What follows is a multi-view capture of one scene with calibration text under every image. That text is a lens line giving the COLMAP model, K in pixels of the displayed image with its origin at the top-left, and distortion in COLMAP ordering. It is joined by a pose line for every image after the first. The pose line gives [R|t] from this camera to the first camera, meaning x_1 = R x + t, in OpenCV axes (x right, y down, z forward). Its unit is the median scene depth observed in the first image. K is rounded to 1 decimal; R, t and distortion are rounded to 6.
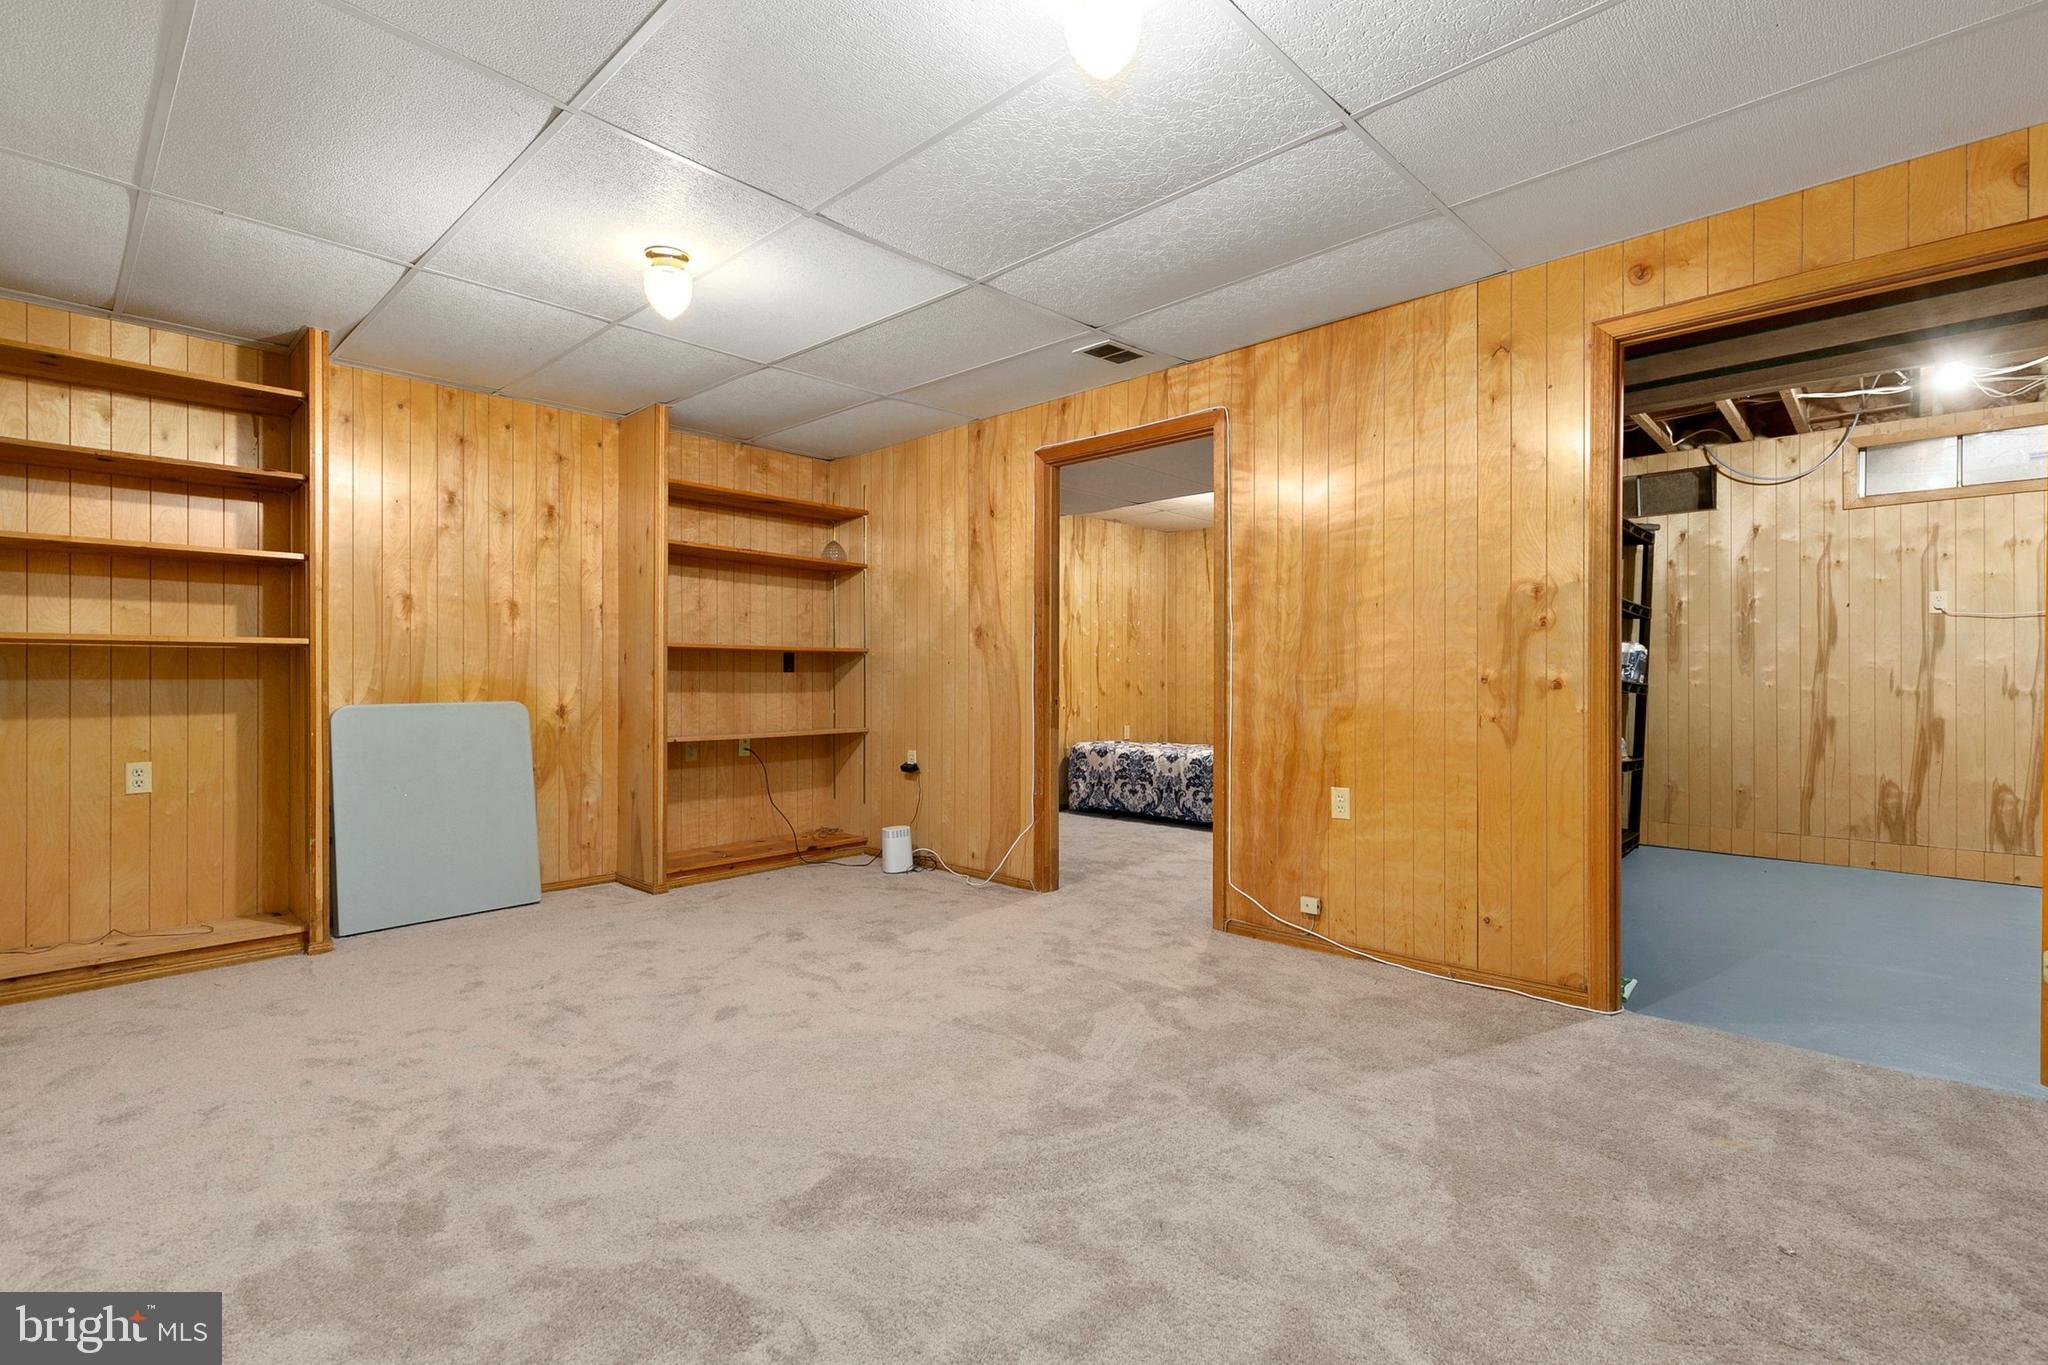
lens RADIAL K [[930.5, 0, 1018.6], [0, 930.5, 681.0], [0, 0, 1]] dist [0.002913, -0.000260]
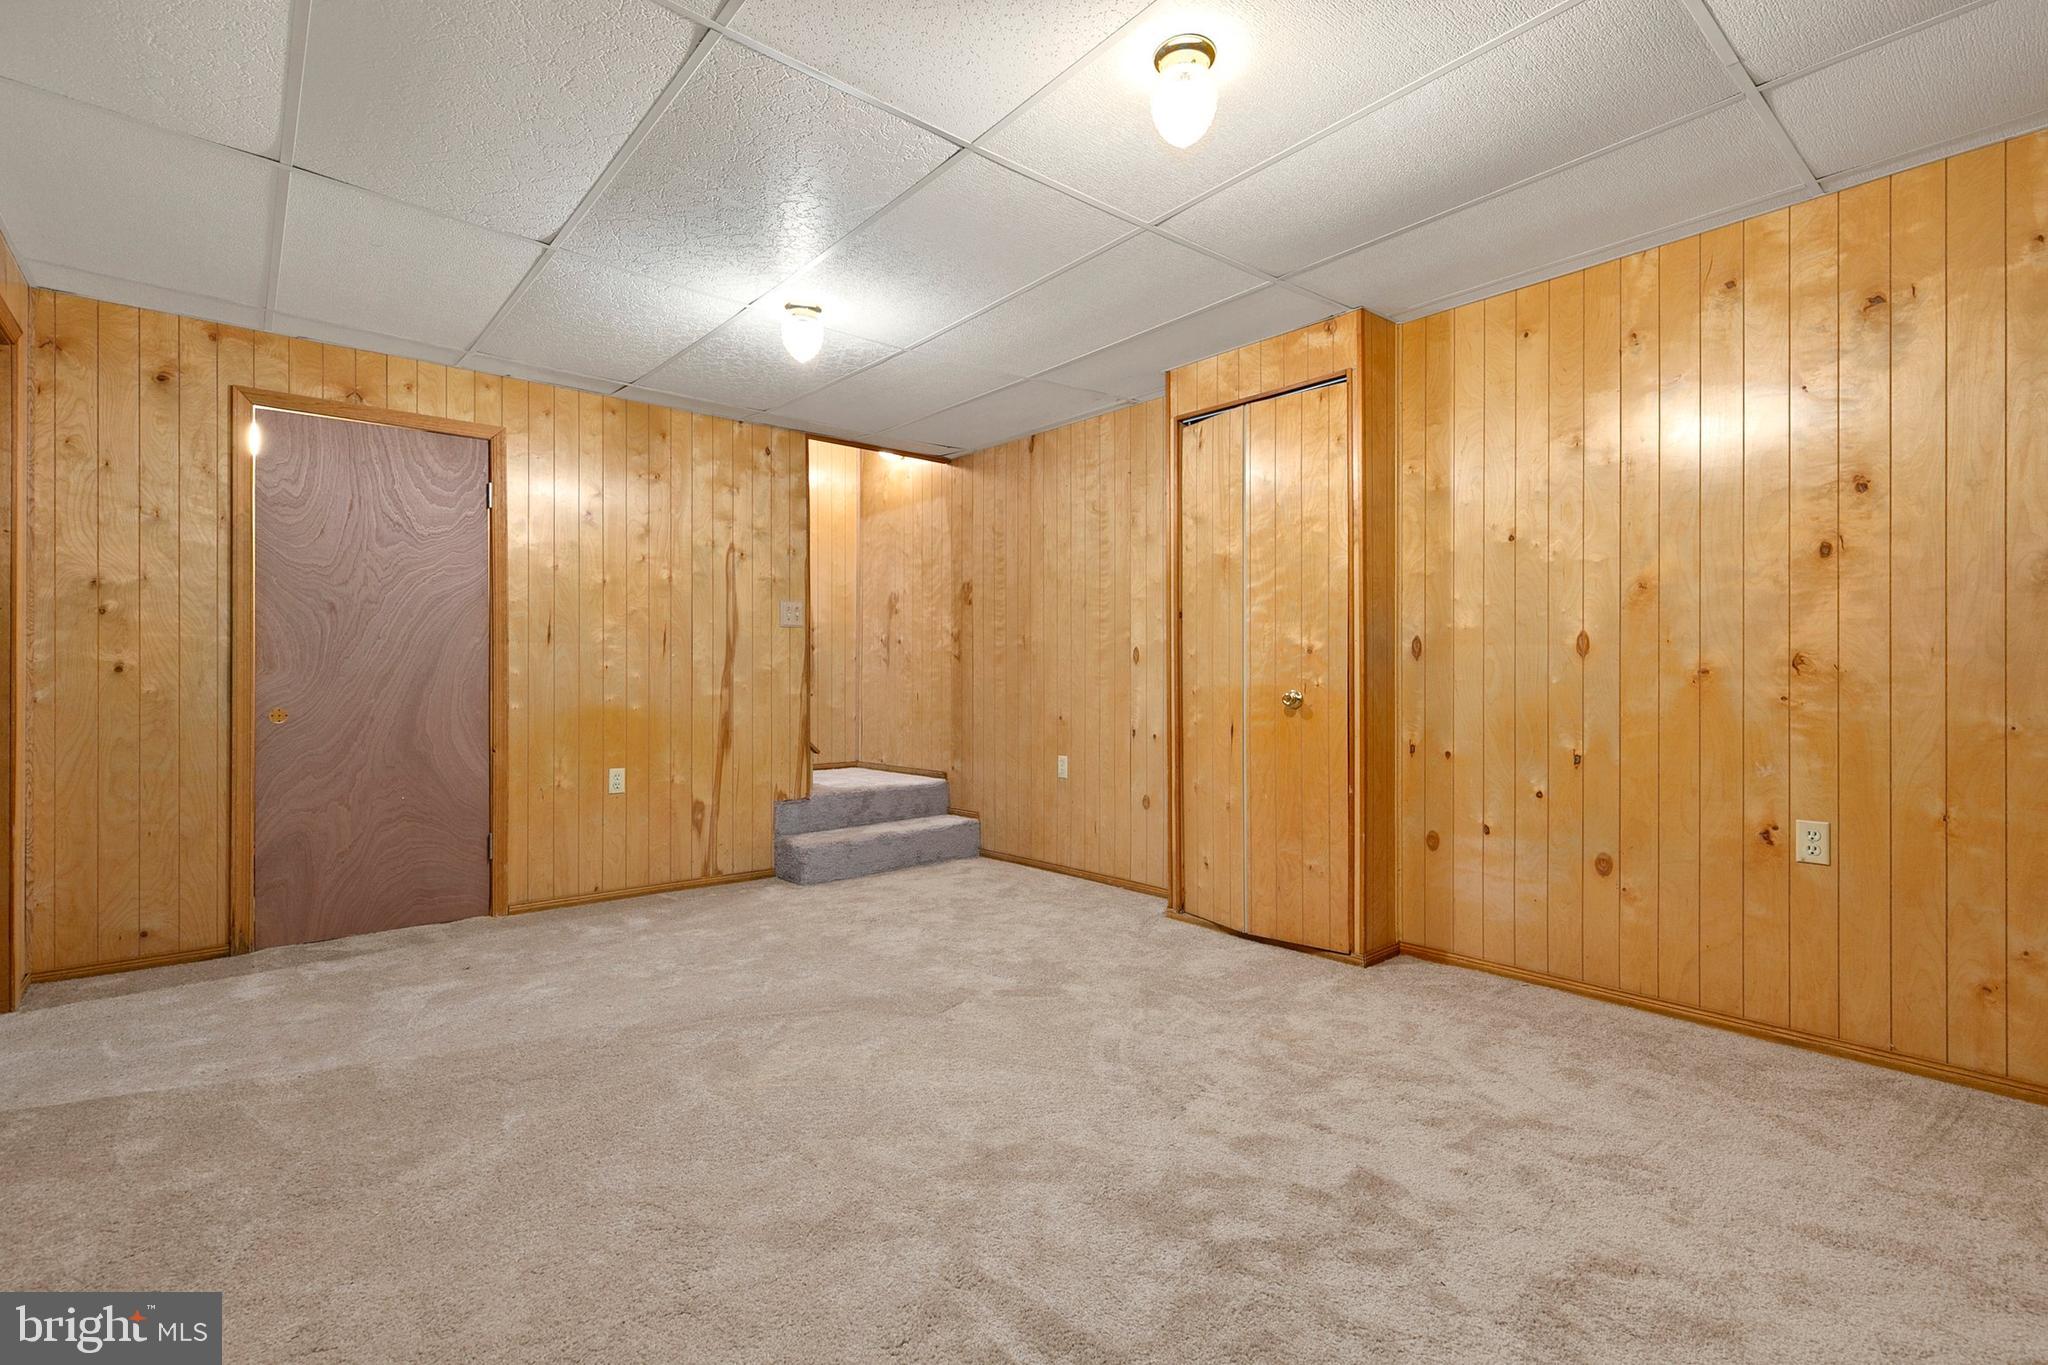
lens RADIAL K [[929.6, 0, 1018.5], [0, 929.6, 674.5], [0, 0, 1]] dist [0.003288, 0.000068]
pose [[-0.992169, 0.000705, 0.124901, -0.241883], [0.000876, 0.999999, 0.001319, -0.002803], [-0.124900, 0.001418, -0.992168, 1.187157]]
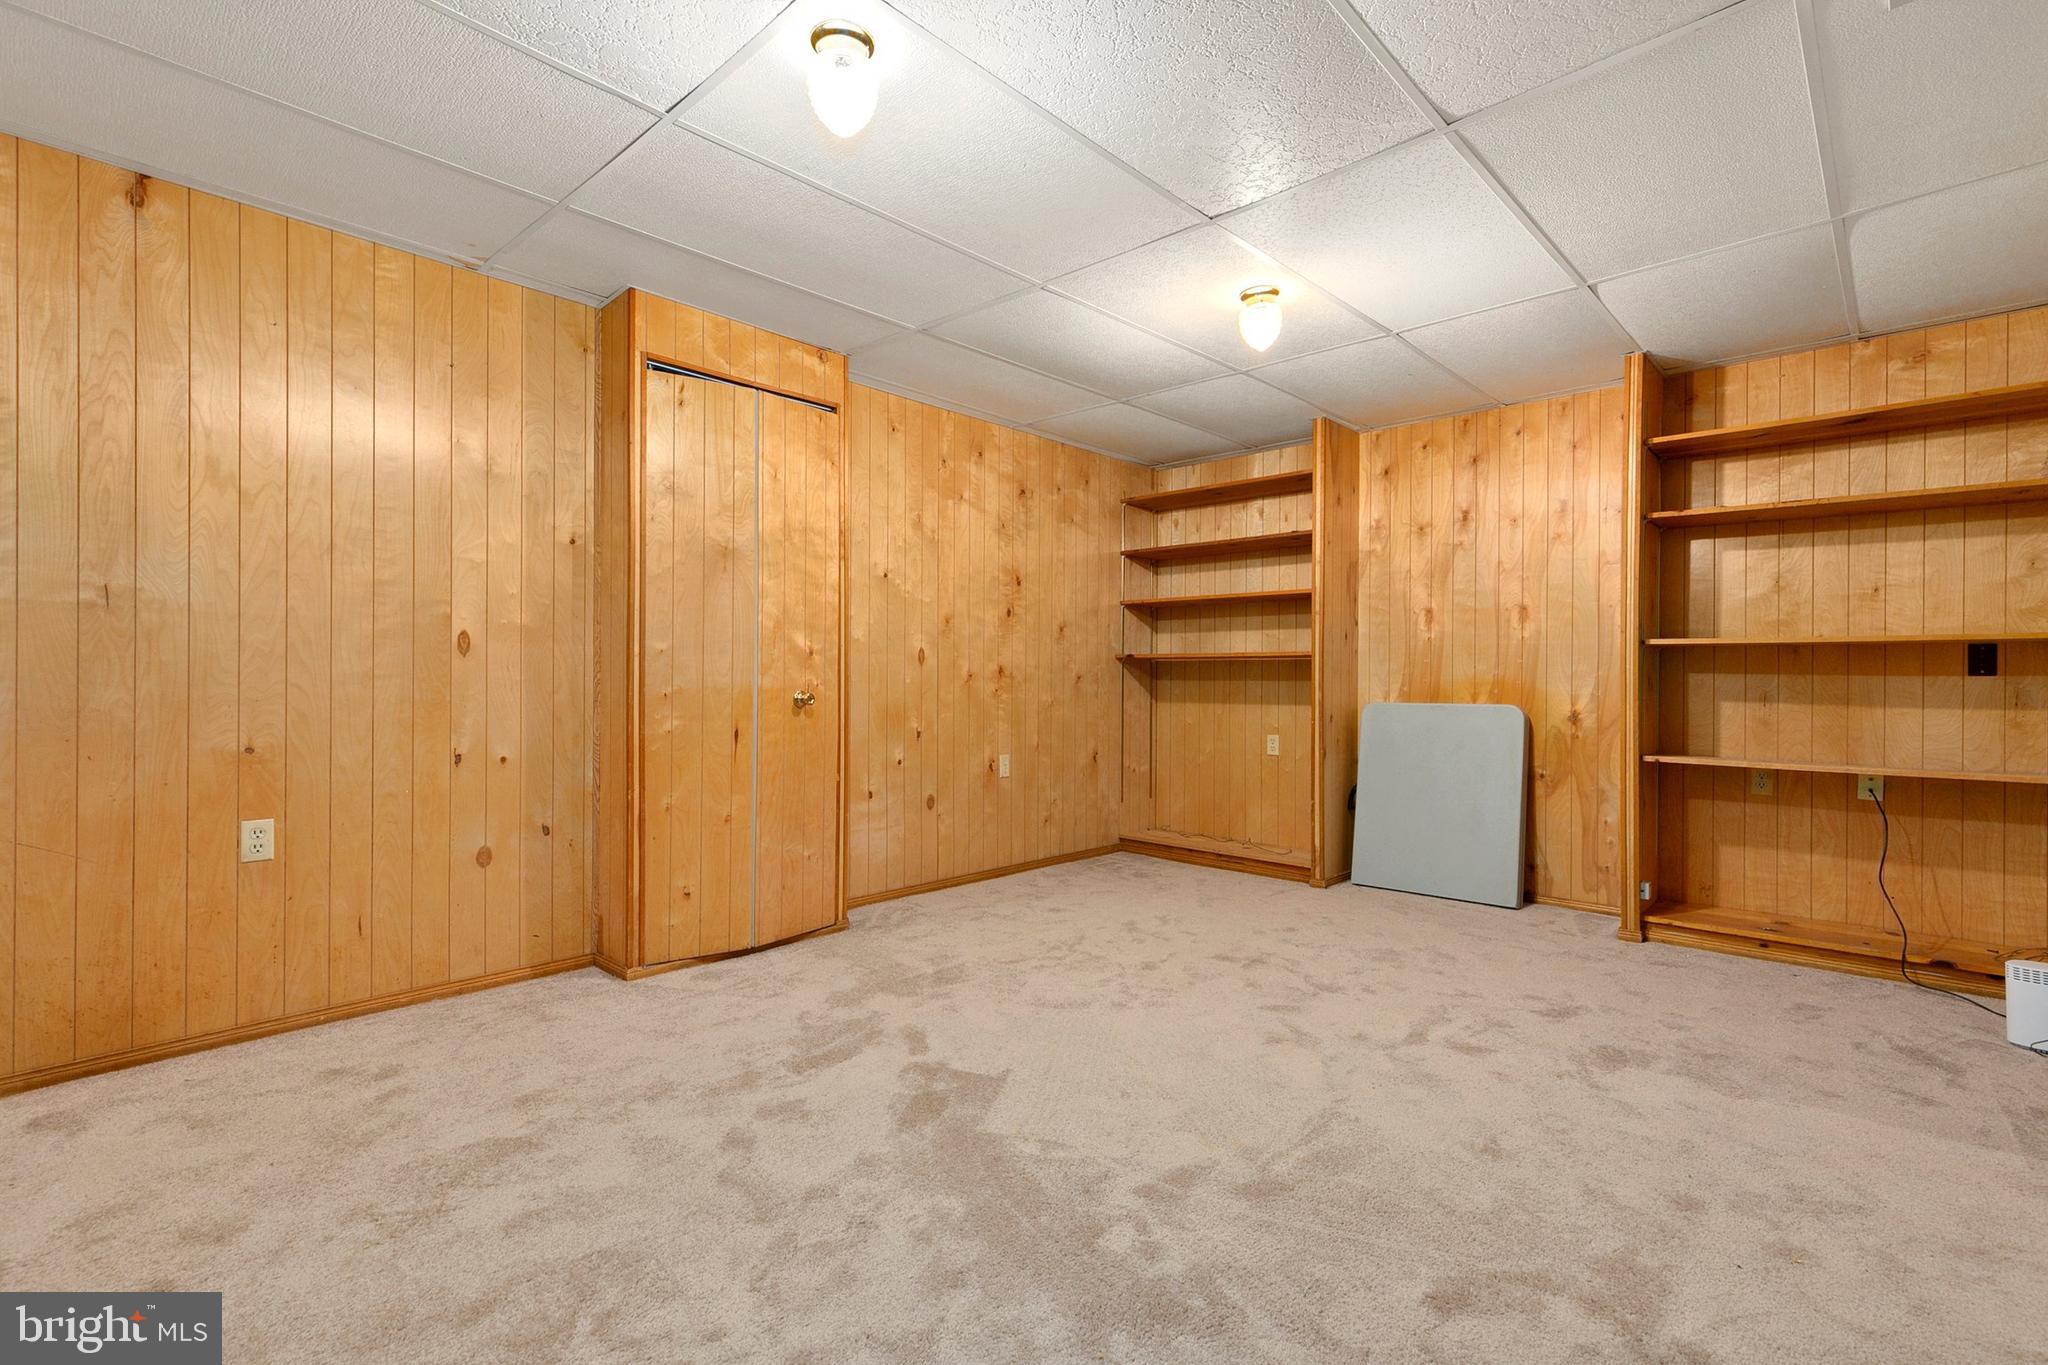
lens RADIAL K [[929.6, 0, 1018.5], [0, 929.6, 674.5], [0, 0, 1]] dist [0.003288, 0.000068]
pose [[-0.009369, -0.004596, -0.999946, 0.506237], [-0.011203, 0.999927, -0.004490, -0.000333], [0.999893, 0.011161, -0.009420, 0.513375]]
